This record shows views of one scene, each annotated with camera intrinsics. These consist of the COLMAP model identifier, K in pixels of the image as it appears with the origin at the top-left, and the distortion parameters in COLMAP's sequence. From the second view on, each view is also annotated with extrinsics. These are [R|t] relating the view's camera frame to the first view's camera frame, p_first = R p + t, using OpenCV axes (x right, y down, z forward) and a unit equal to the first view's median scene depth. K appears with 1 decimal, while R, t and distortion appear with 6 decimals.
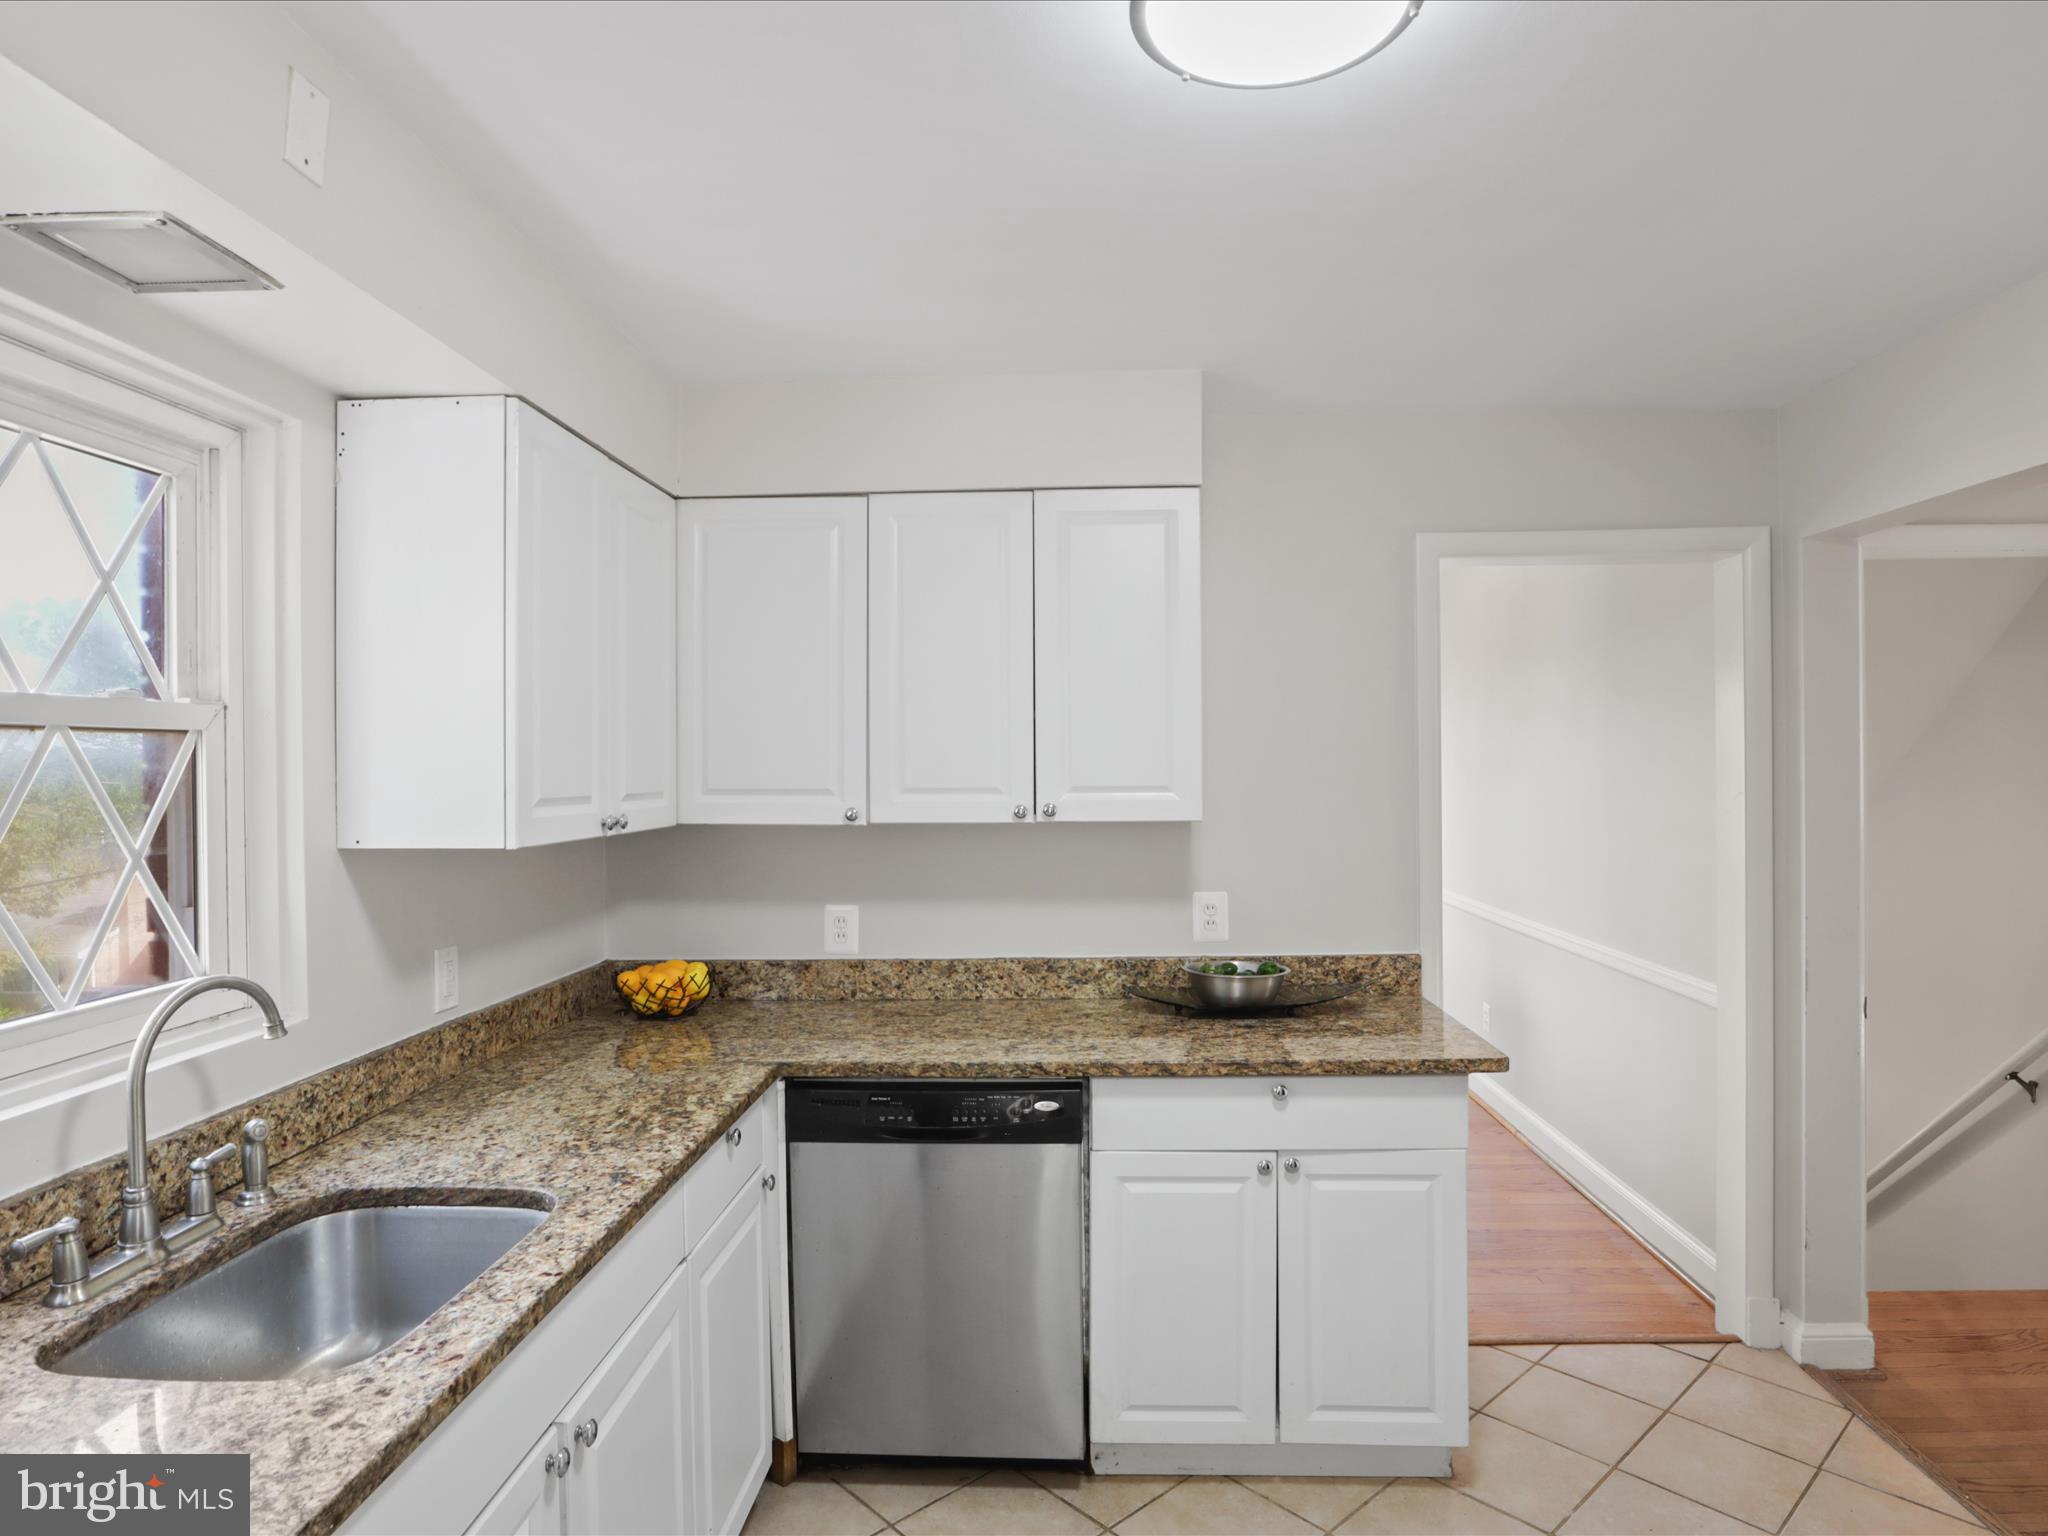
lens RADIAL K [[1169.8, 0, 1029.8], [0, 1169.8, 757.4], [0, 0, 1]] dist [-0.032087, 0.009271]
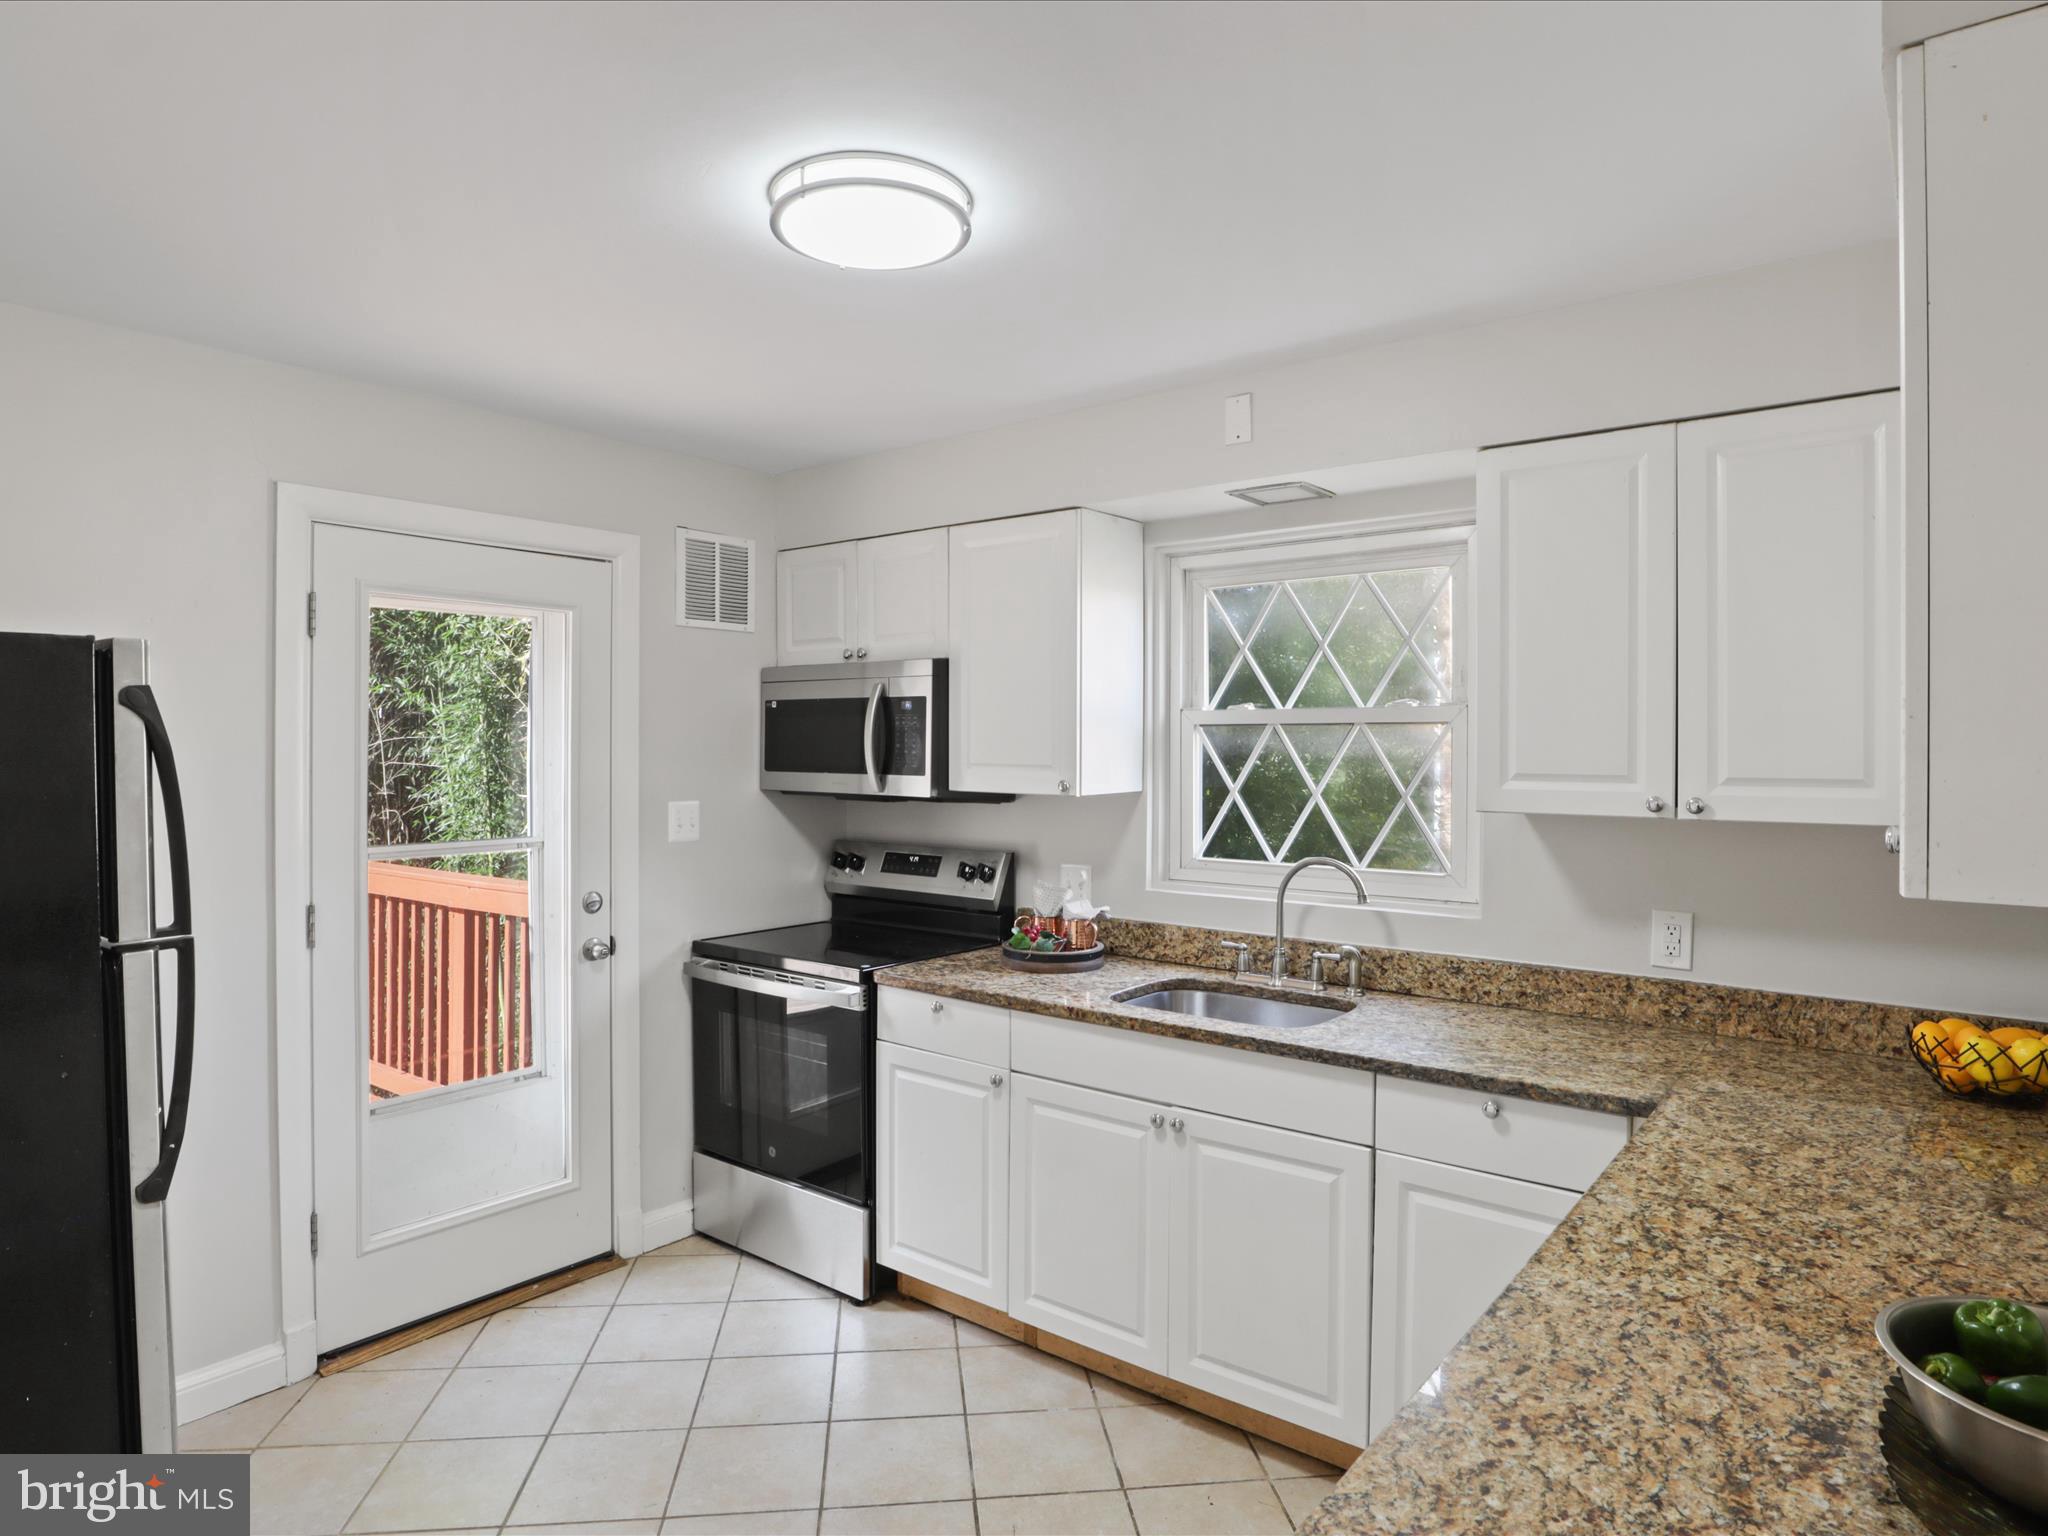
lens RADIAL K [[1161.1, 0, 1043.9], [0, 1161.1, 778.5], [0, 0, 1]] dist [-0.021009, 0.010020]
pose [[-0.572182, 0.028705, -0.819624, 0.795780], [0.007823, 0.999533, 0.029545, 0.002194], [0.820089, 0.010493, -0.572140, 1.252430]]
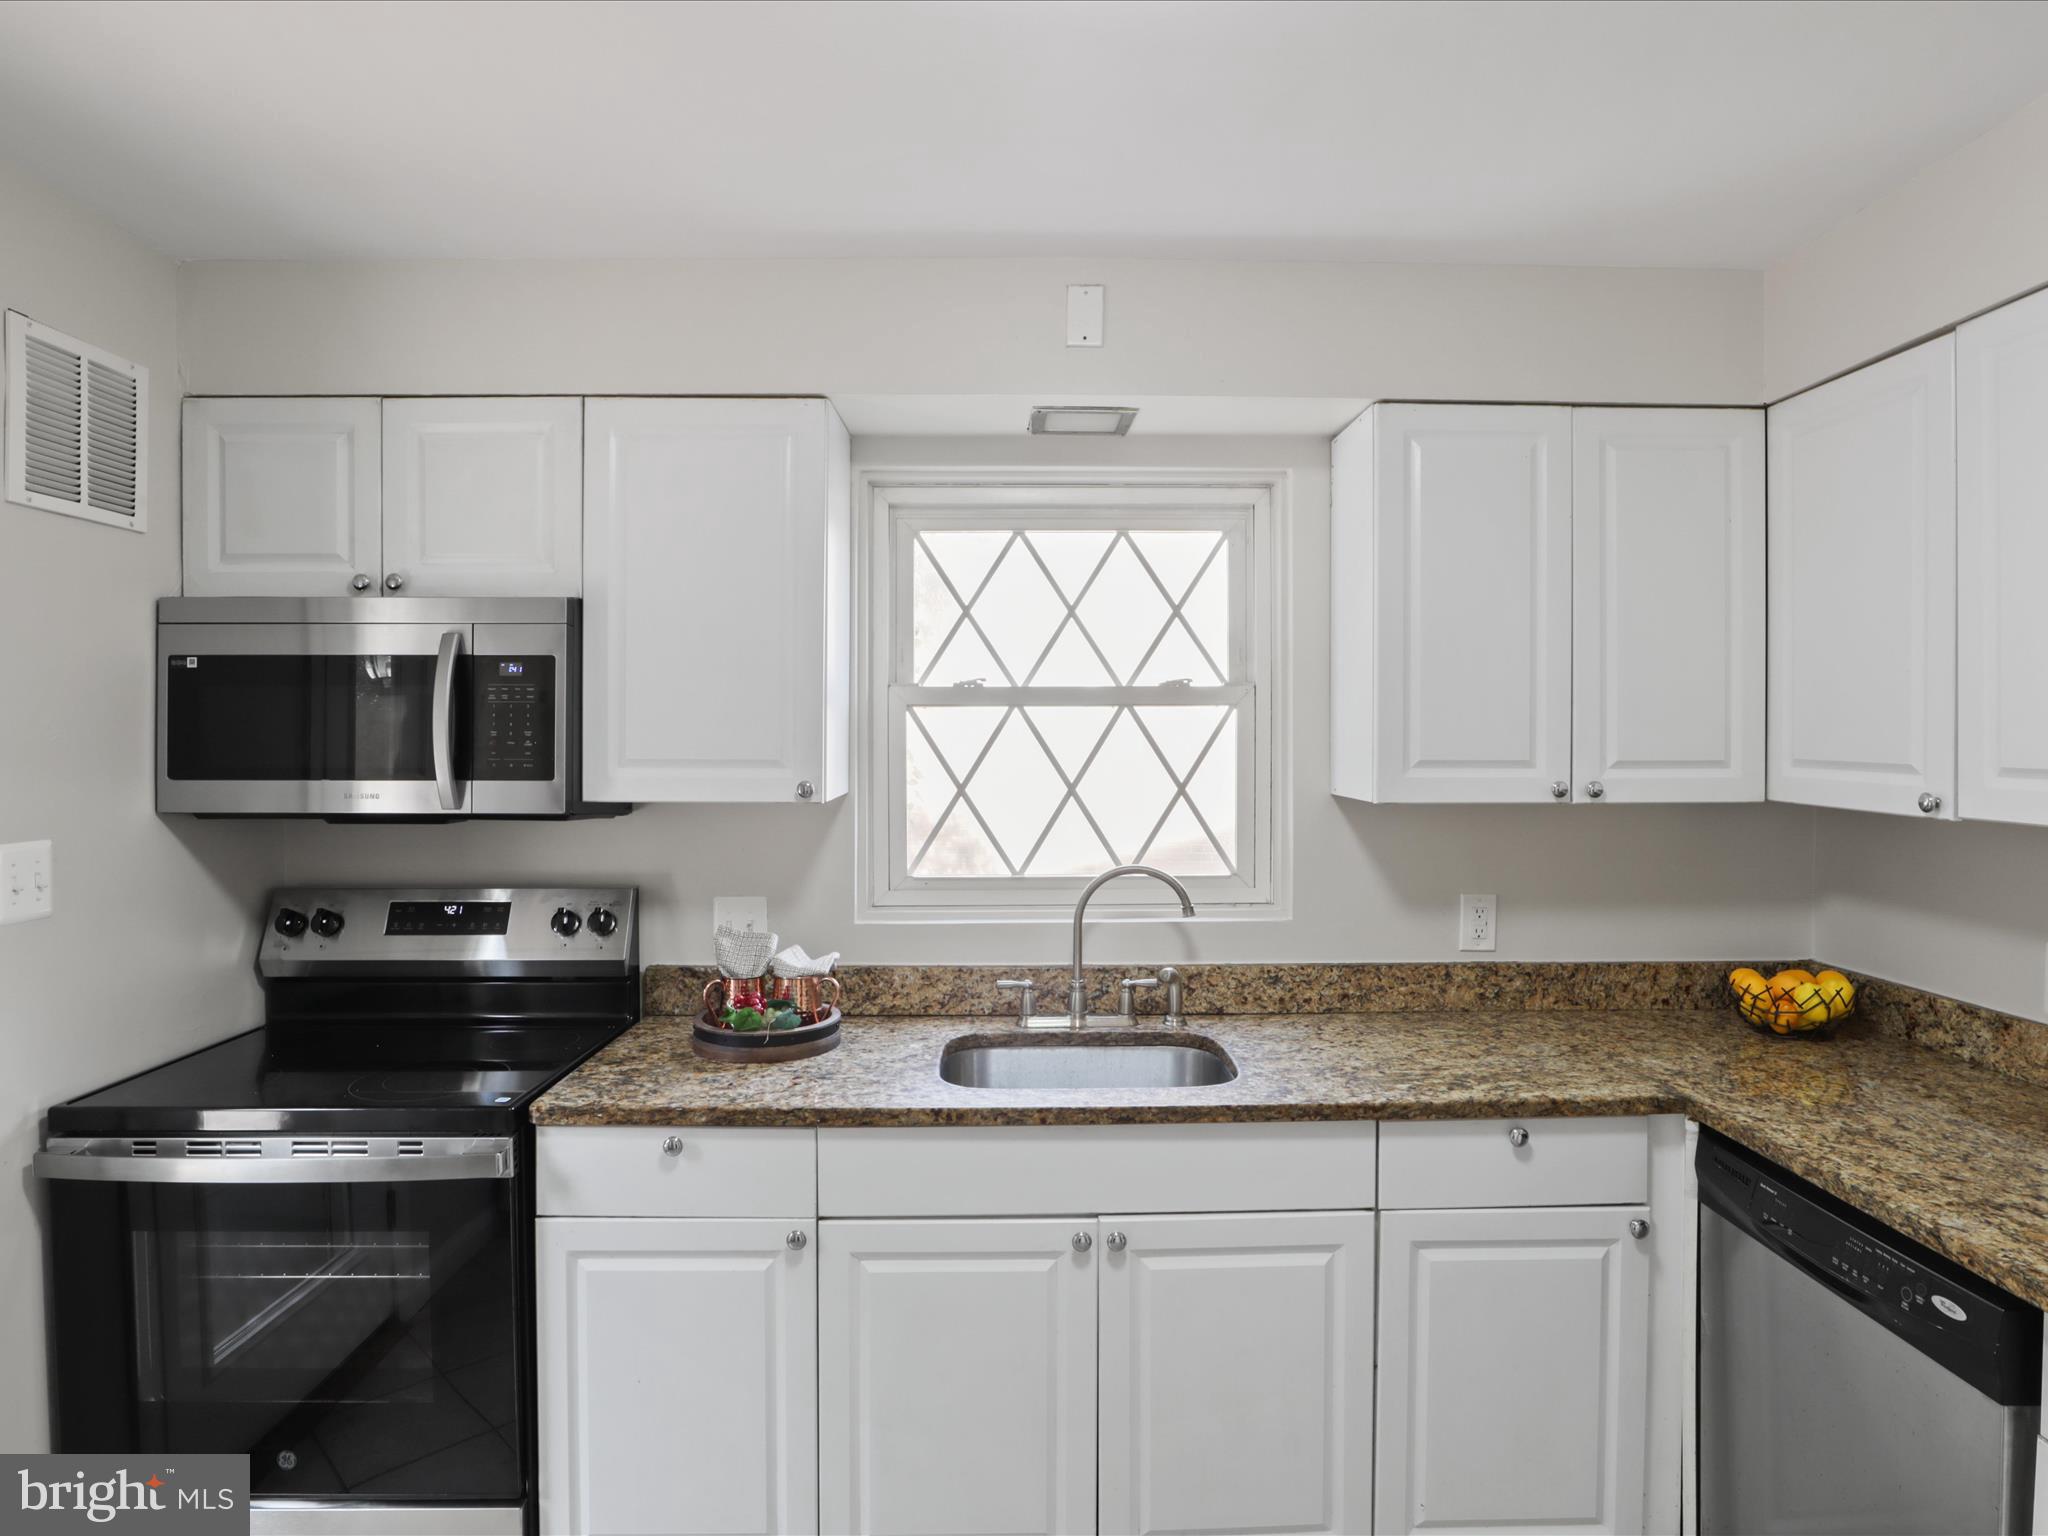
lens RADIAL K [[1169.8, 0, 1029.8], [0, 1169.8, 757.4], [0, 0, 1]] dist [-0.032087, 0.009271]
pose [[0.064071, 0.028676, -0.997533, 0.624030], [0.008696, 0.999533, 0.029292, -0.002304], [0.997907, -0.010551, 0.063792, 0.559737]]
